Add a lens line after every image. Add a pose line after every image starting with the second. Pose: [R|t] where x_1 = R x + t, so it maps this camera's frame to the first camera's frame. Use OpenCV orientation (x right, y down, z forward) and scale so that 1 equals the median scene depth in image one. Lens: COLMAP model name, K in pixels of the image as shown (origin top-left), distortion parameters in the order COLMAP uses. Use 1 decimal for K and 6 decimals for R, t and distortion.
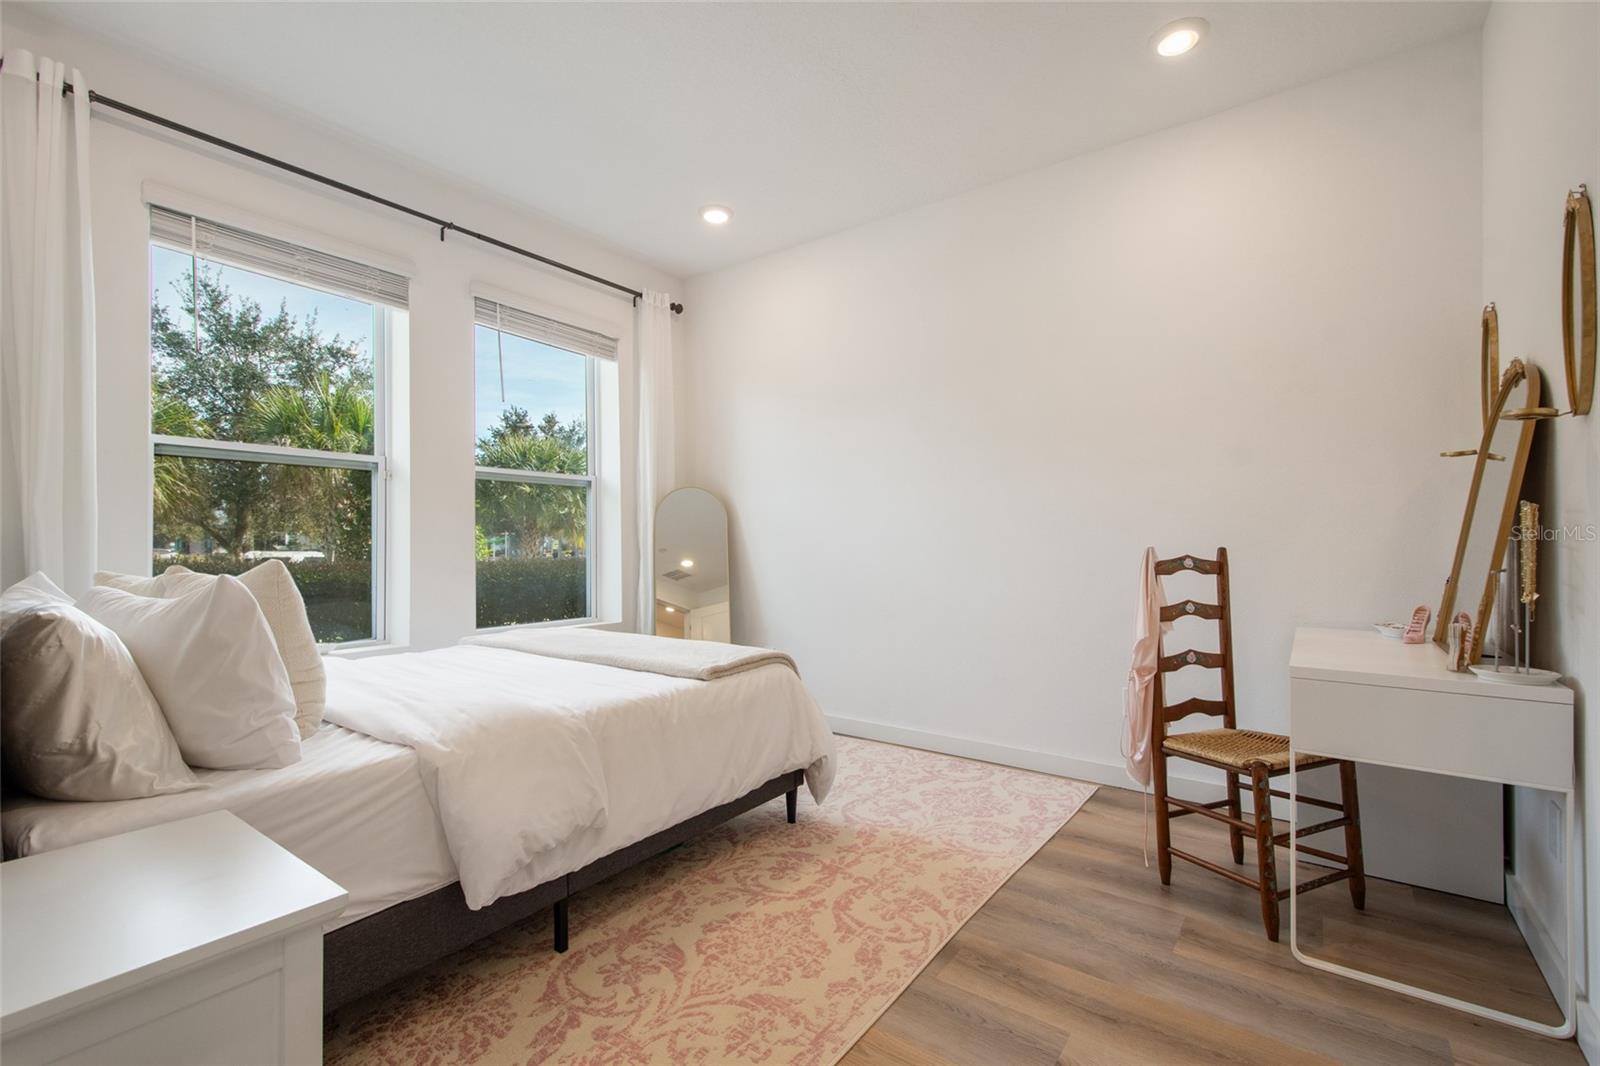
lens RADIAL K [[706.9, 0, 797.7], [0, 706.9, 537.0], [0, 0, 1]] dist [0.016205, 0.000028]
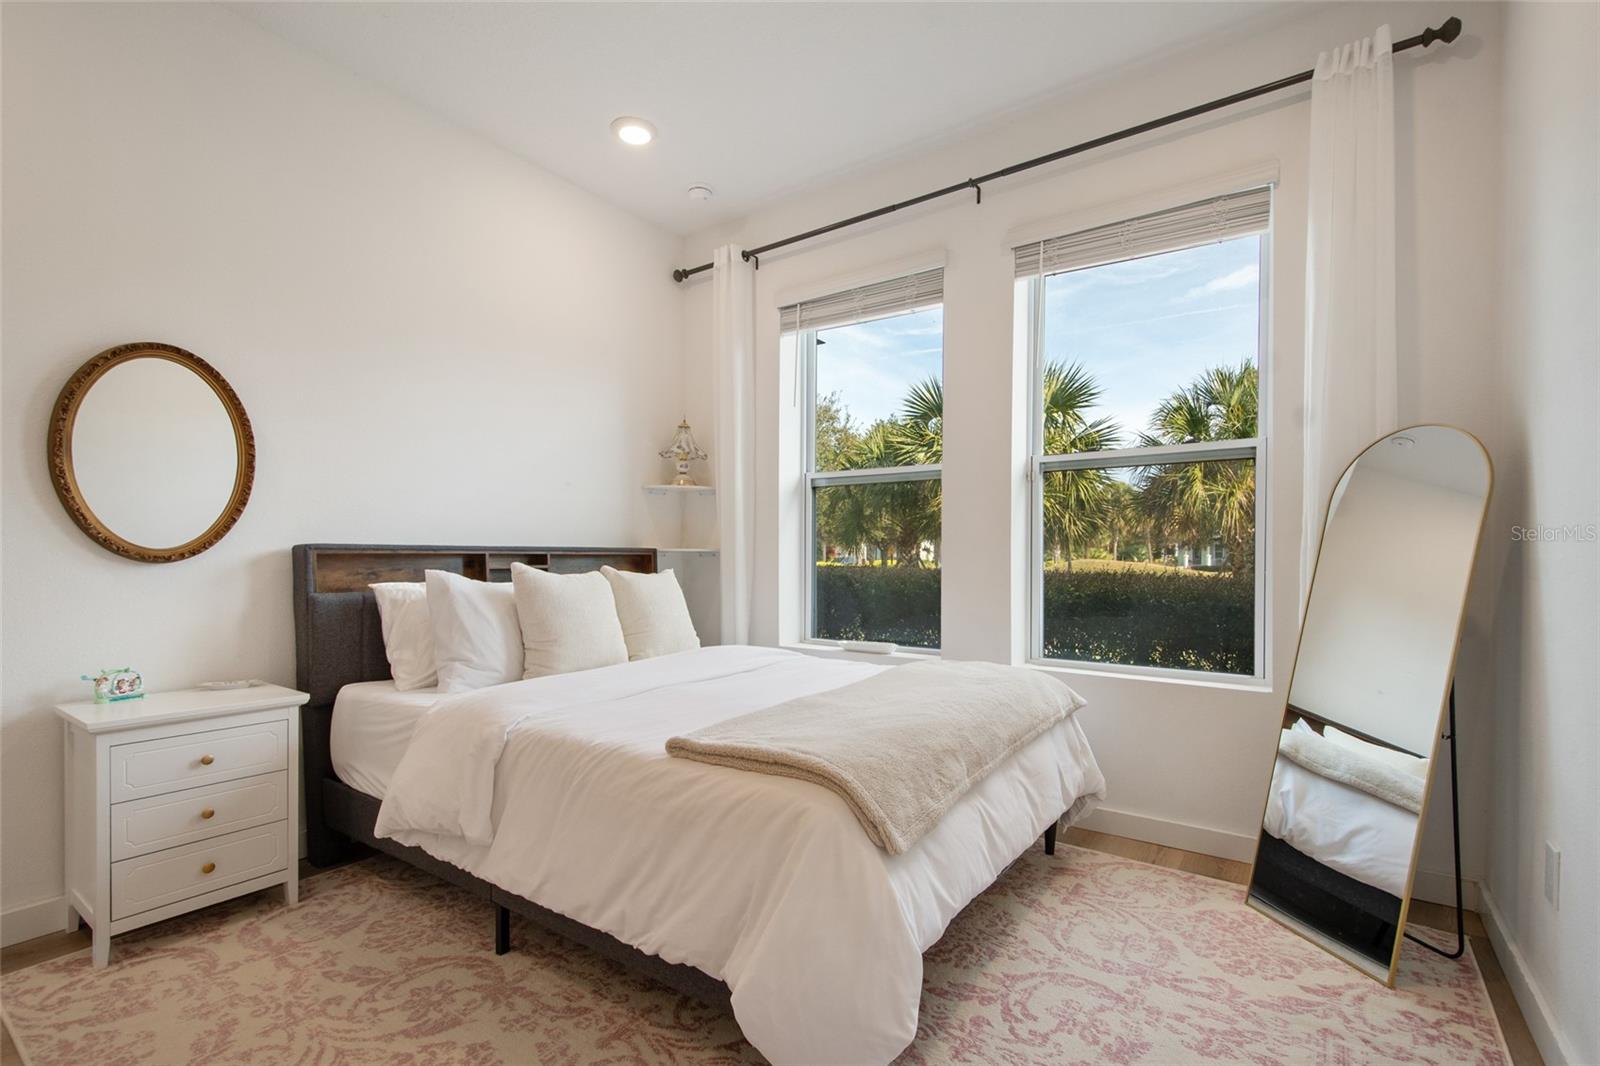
lens RADIAL K [[706.9, 0, 813.9], [0, 706.9, 566.0], [0, 0, 1]] dist [0.016205, 0.000028]
pose [[0.037991, 0.018263, -0.999111, 0.475207], [0.005062, 0.999817, 0.018468, 0.013184], [0.999265, -0.005759, 0.037891, 0.978469]]
